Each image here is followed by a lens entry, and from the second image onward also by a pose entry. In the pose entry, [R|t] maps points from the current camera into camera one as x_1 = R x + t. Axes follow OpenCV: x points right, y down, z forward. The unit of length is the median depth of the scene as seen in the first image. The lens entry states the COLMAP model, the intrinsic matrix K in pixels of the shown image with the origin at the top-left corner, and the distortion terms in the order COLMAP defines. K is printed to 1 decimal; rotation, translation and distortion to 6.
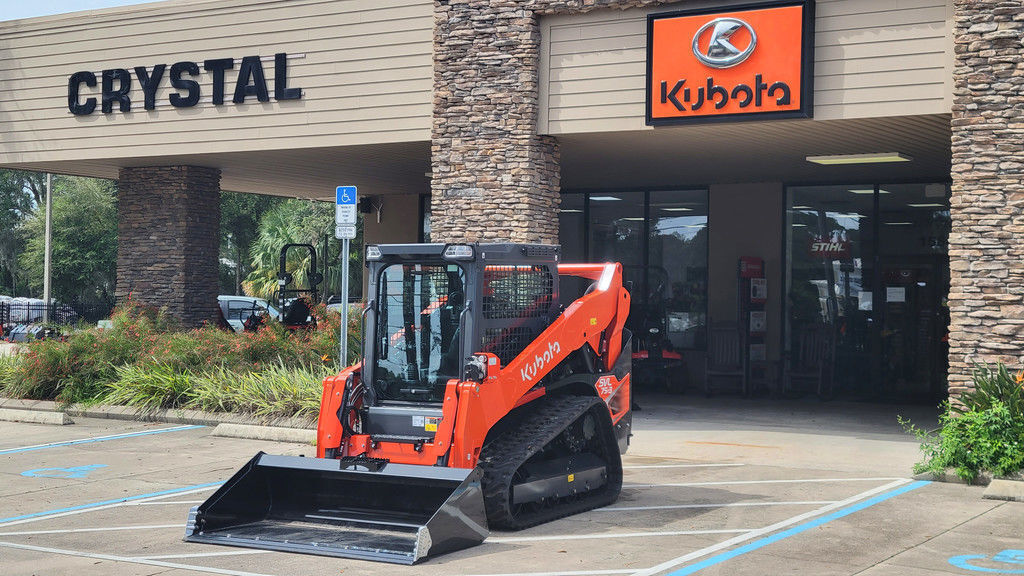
lens RADIAL K [[1536.3, 0, 512.0], [0, 1536.3, 288.0], [0, 0, 1]] dist [-0.036275, -0.109383]
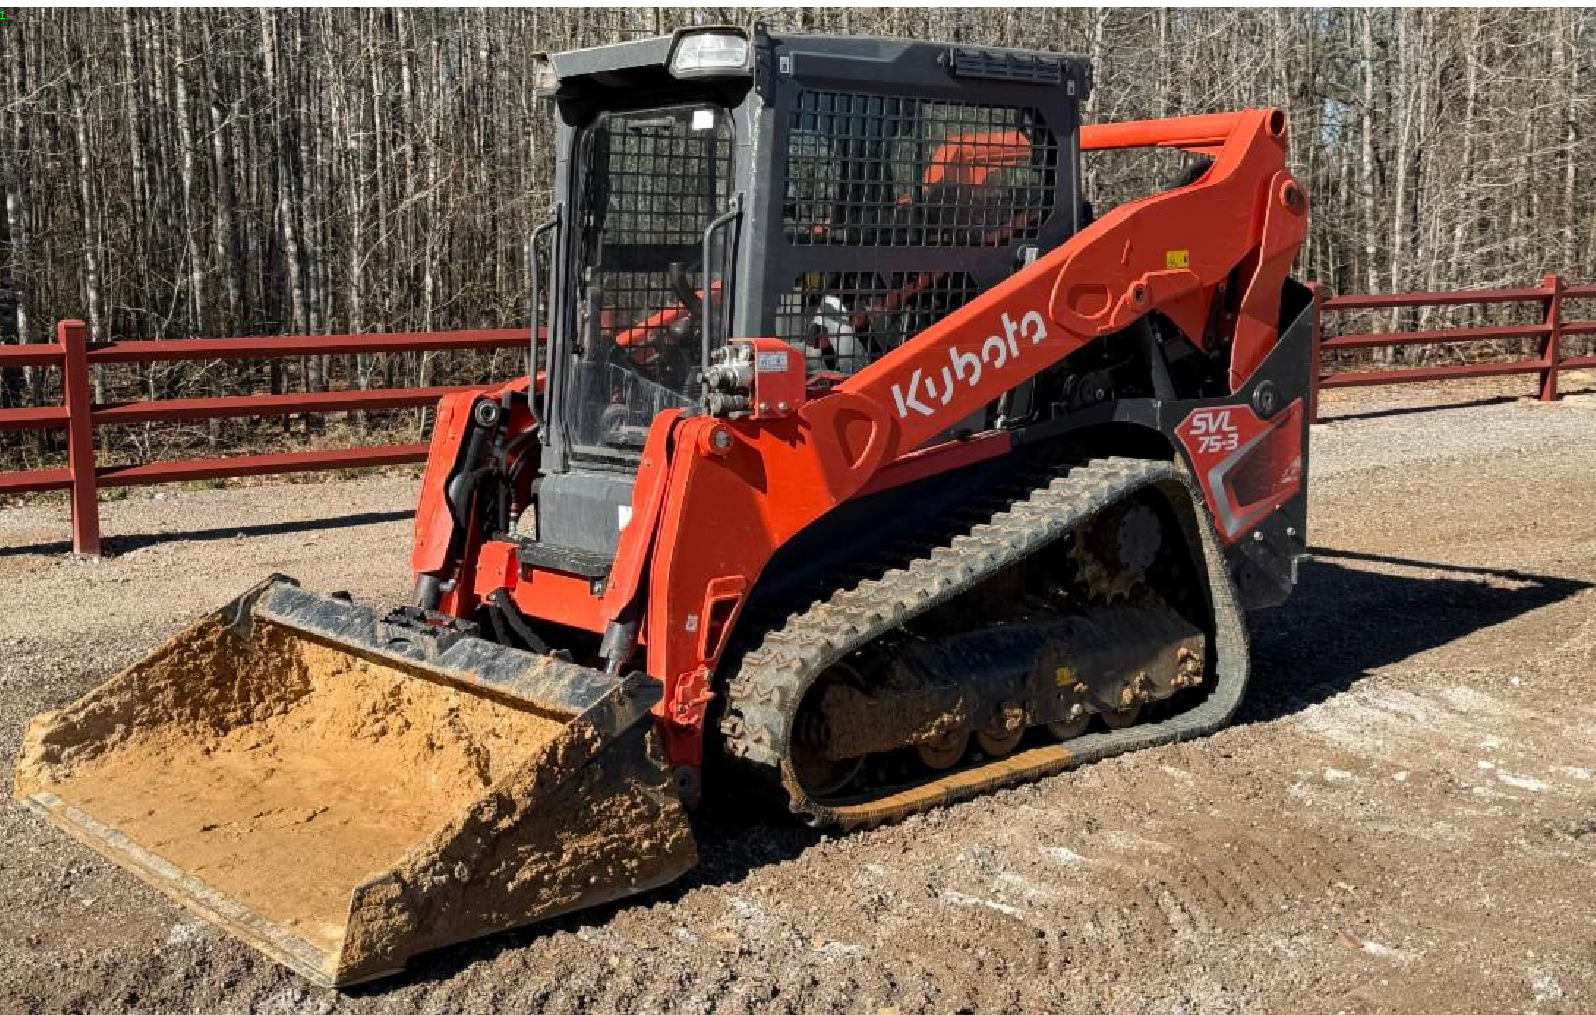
lens RADIAL K [[2039.8, 0, 798.0], [0, 2039.8, 507.5], [0, 0, 1]] dist [0.240952, 0.009499]
pose [[0.944872, 0.030790, -0.325990, 0.141978], [0.006789, 0.993513, 0.113515, 0.026067], [0.327371, -0.109470, 0.938533, 0.526396]]
